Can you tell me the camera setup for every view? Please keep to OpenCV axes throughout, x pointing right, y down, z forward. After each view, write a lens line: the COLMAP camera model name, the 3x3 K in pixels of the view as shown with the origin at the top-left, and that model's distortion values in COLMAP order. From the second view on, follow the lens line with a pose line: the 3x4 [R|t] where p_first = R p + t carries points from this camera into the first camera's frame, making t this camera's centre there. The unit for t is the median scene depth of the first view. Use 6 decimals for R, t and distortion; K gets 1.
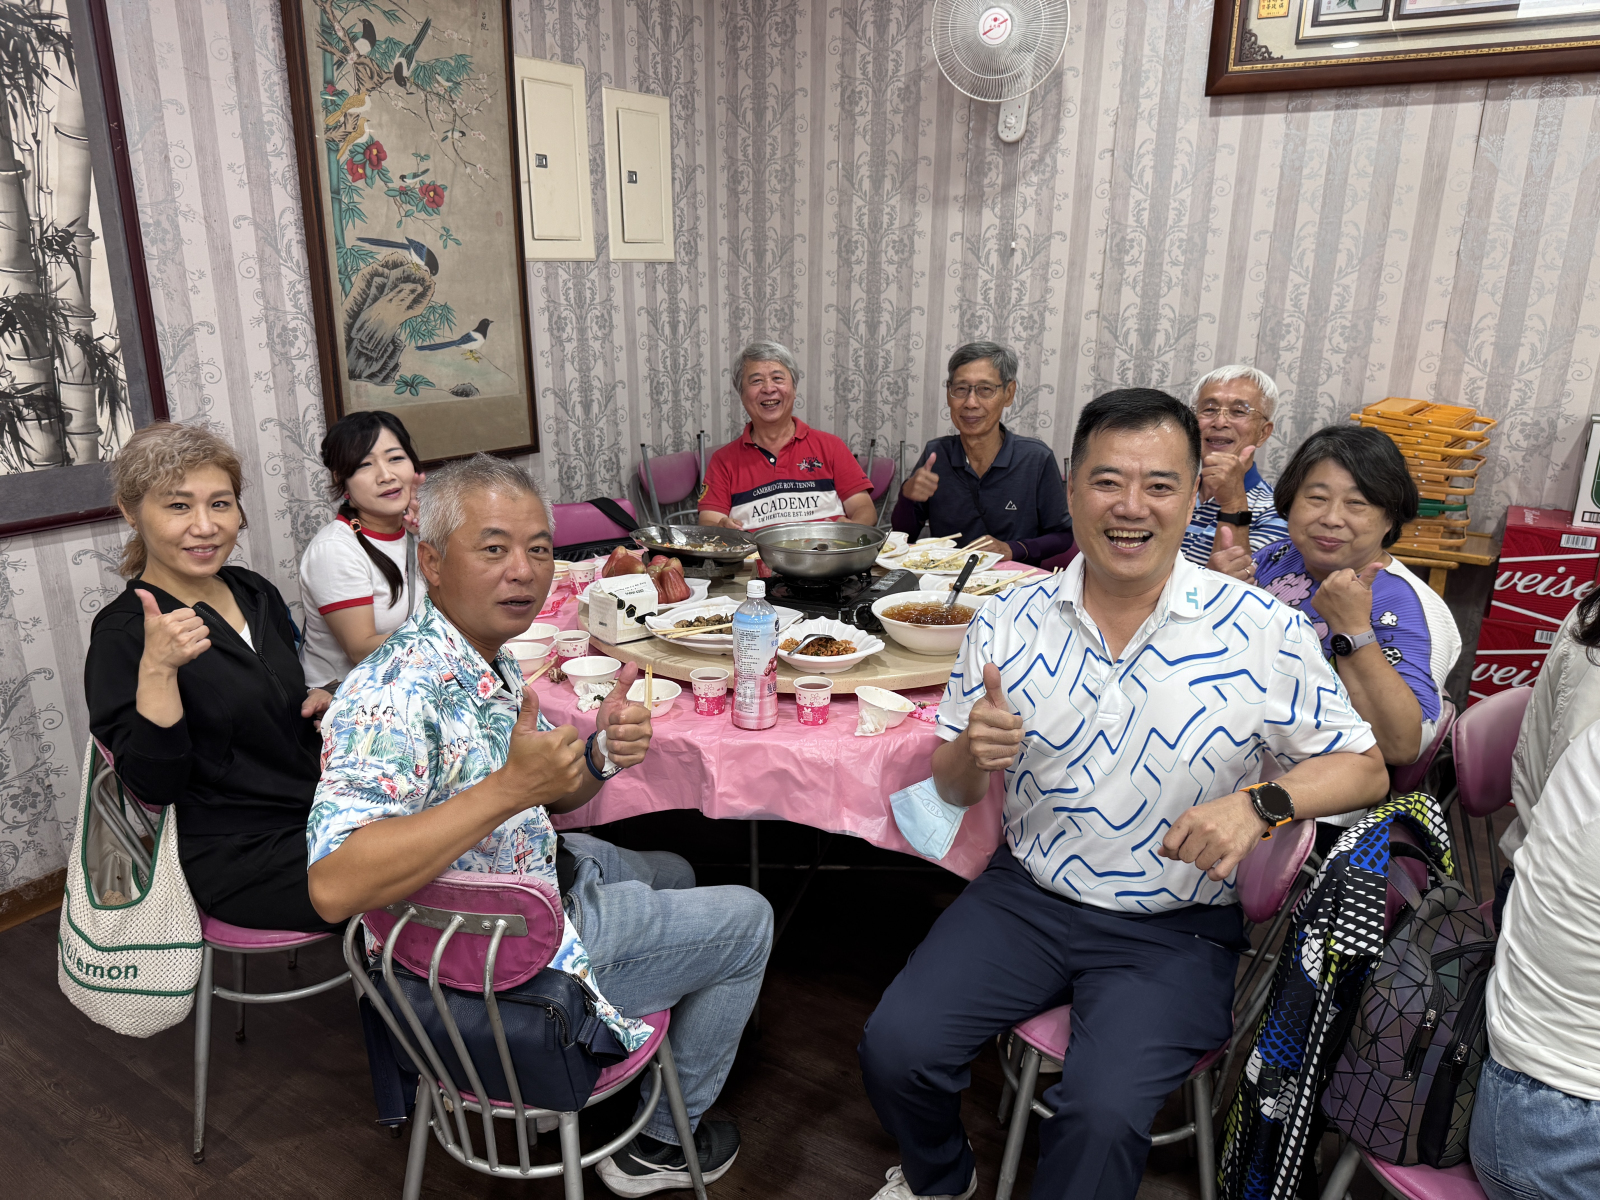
lens RADIAL K [[1209.2, 0, 803.9], [0, 1209.2, 623.9], [0, 0, 1]] dist [0.044874, -0.008765]
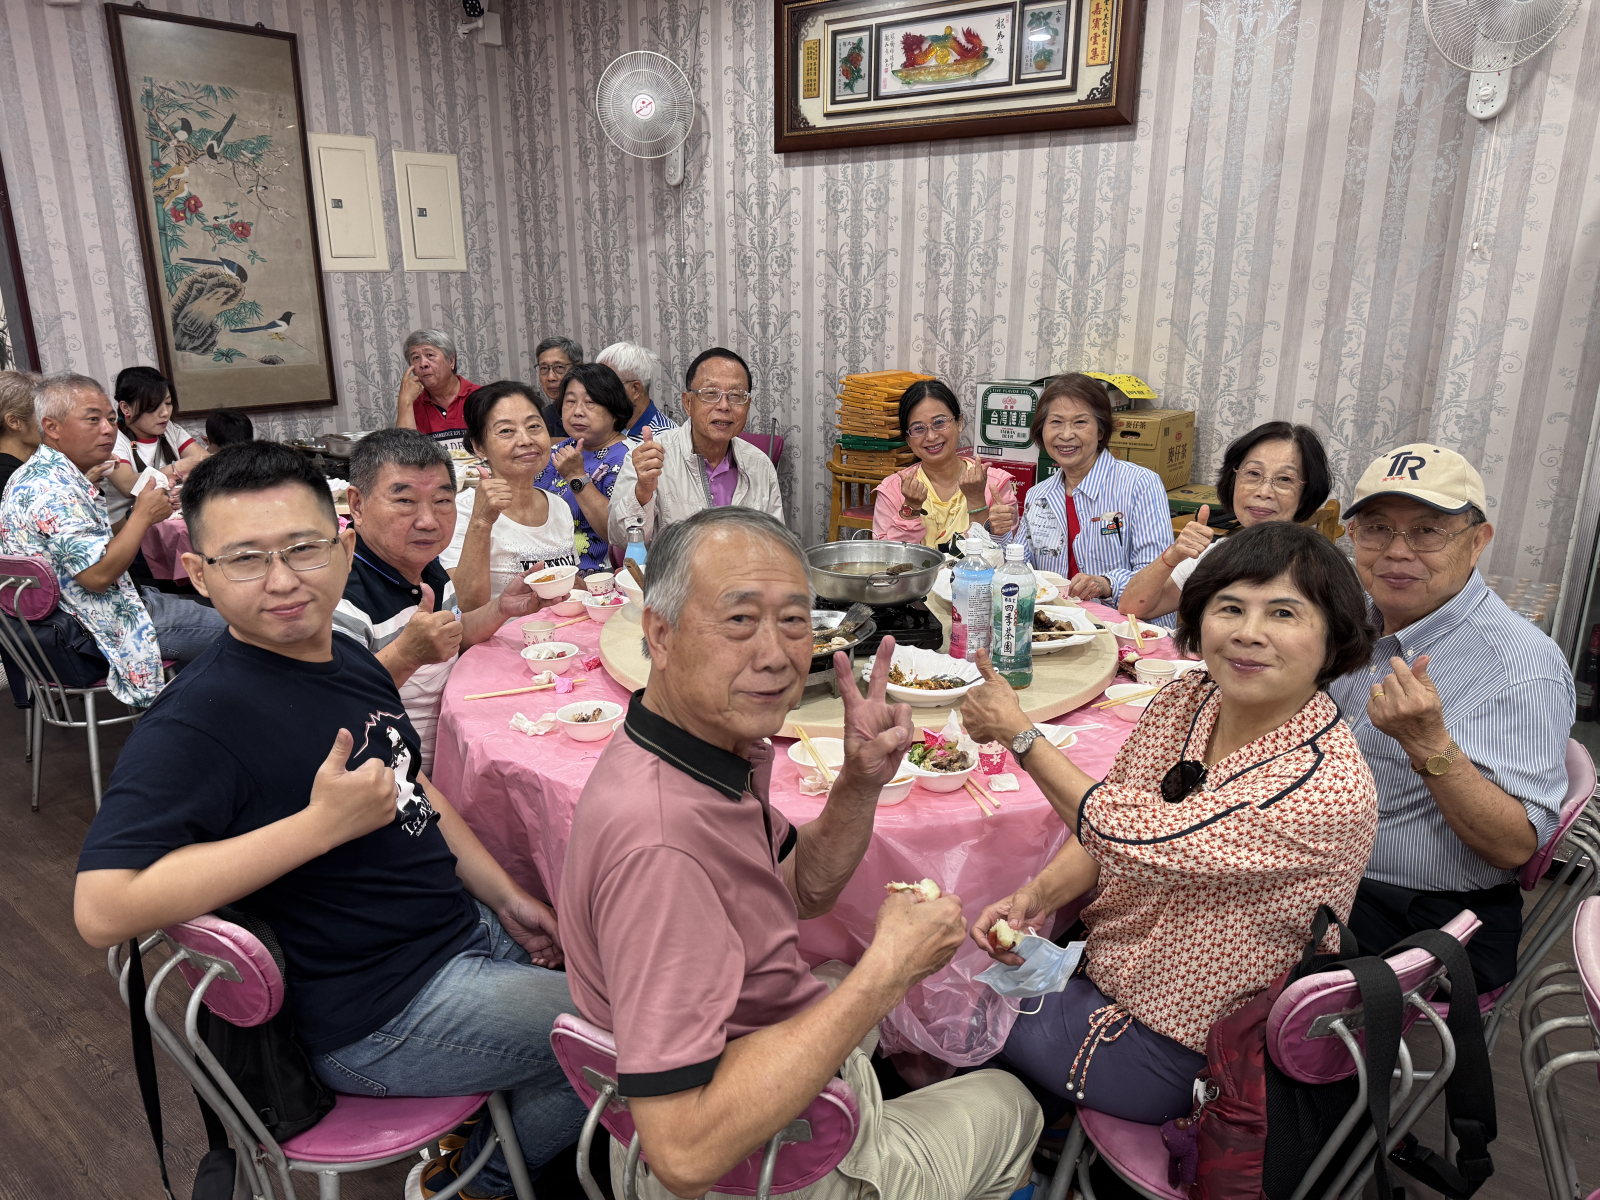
lens RADIAL K [[1161.2, 0, 793.1], [0, 1161.2, 630.8], [0, 0, 1]] dist [0.008555, 0.000516]
pose [[0.990649, 0.030982, -0.132869, 0.531349], [-0.030091, 0.999509, 0.008709, 0.102226], [0.133074, -0.004629, 0.991095, -0.309084]]
